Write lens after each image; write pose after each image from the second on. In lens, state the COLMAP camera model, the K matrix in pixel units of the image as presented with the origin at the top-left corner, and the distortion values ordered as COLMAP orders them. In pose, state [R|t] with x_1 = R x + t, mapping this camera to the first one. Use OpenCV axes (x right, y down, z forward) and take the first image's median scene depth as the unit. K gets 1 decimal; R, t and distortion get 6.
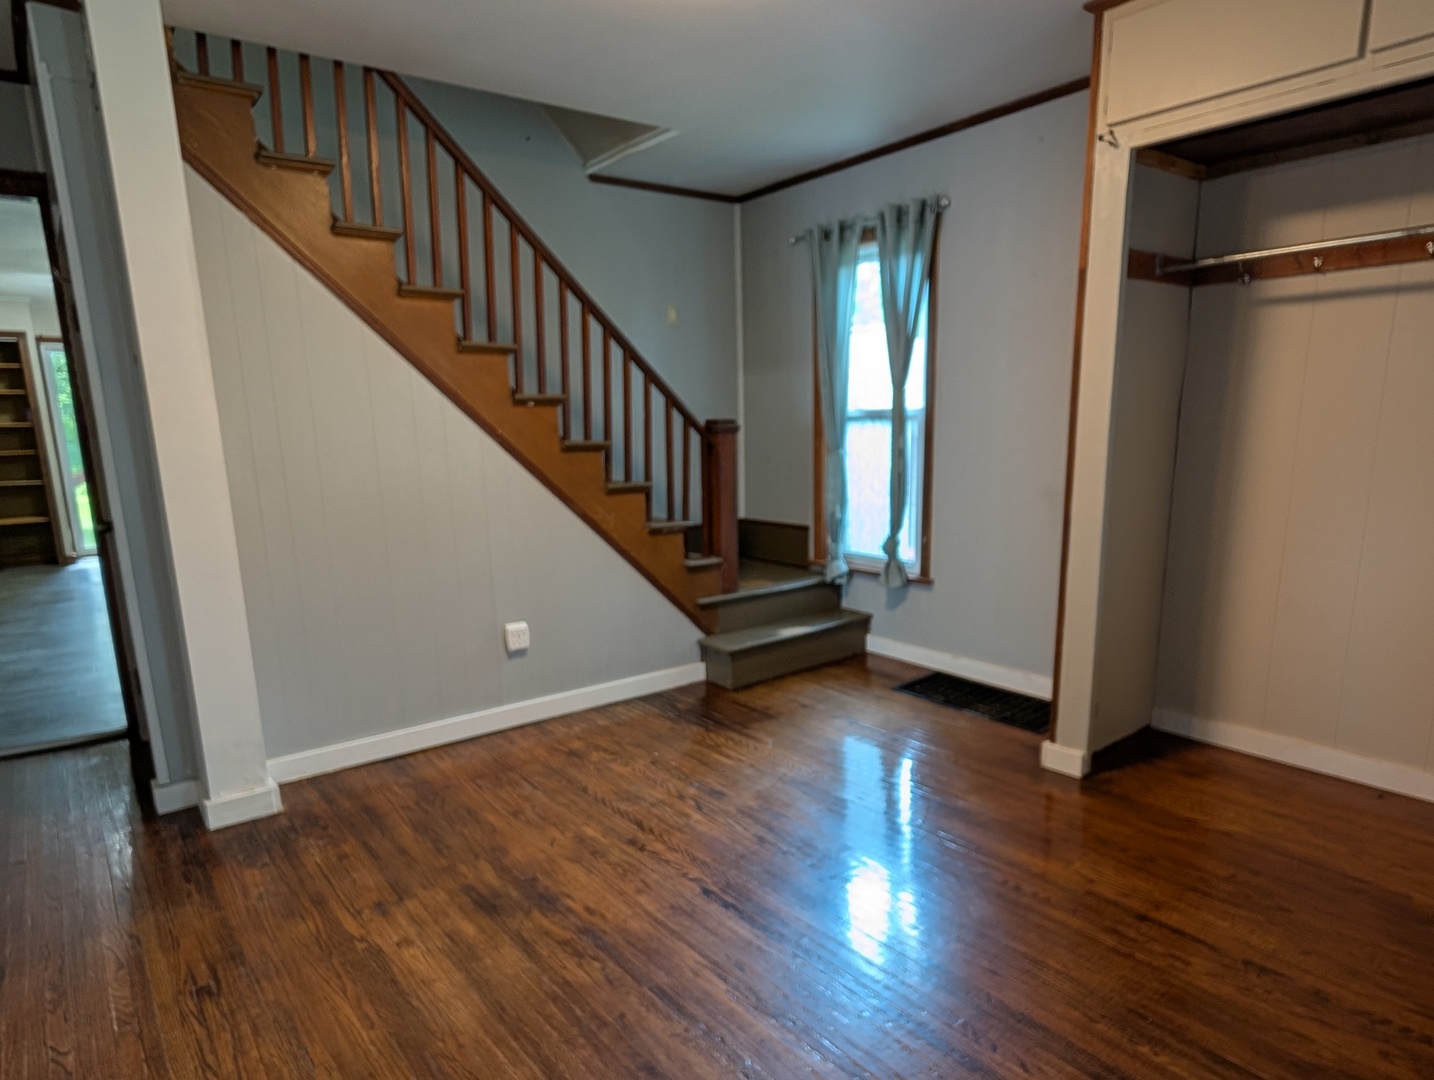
lens RADIAL K [[877.4, 0, 732.0], [0, 877.4, 599.0], [0, 0, 1]] dist [0.001416, 0.001234]
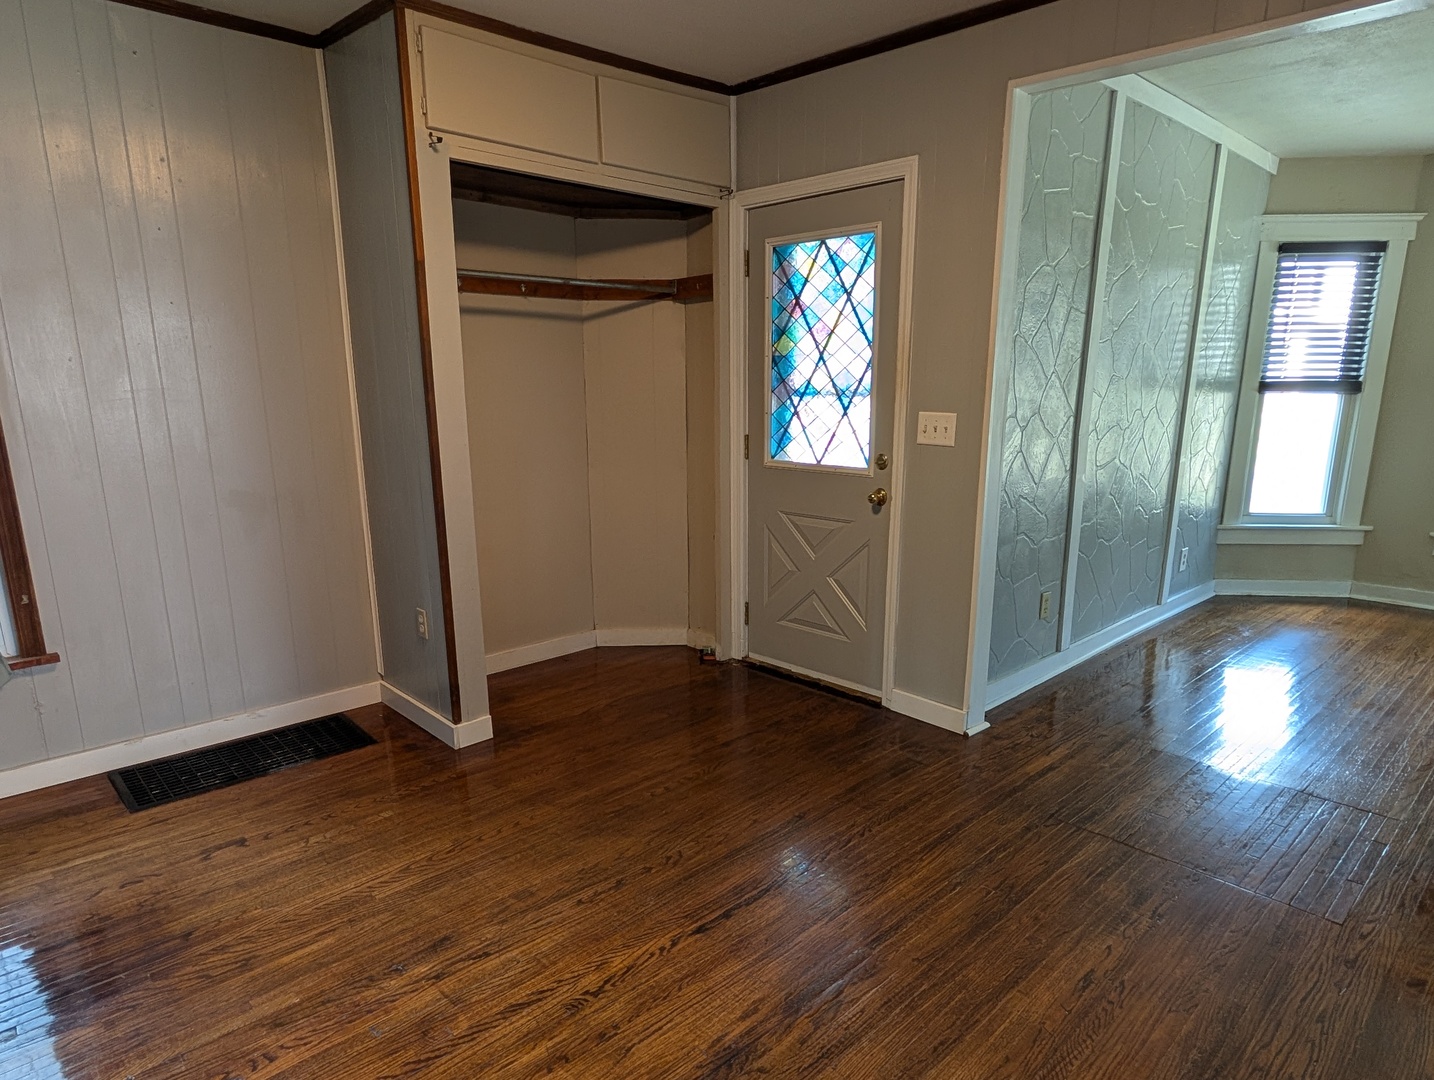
lens RADIAL K [[877.4, 0, 732.0], [0, 877.4, 599.0], [0, 0, 1]] dist [0.001416, 0.001234]
pose [[-0.106350, -0.226463, 0.968196, -0.717759], [0.207613, 0.947199, 0.244357, -0.180381], [-0.972413, 0.226998, -0.053718, 0.800948]]
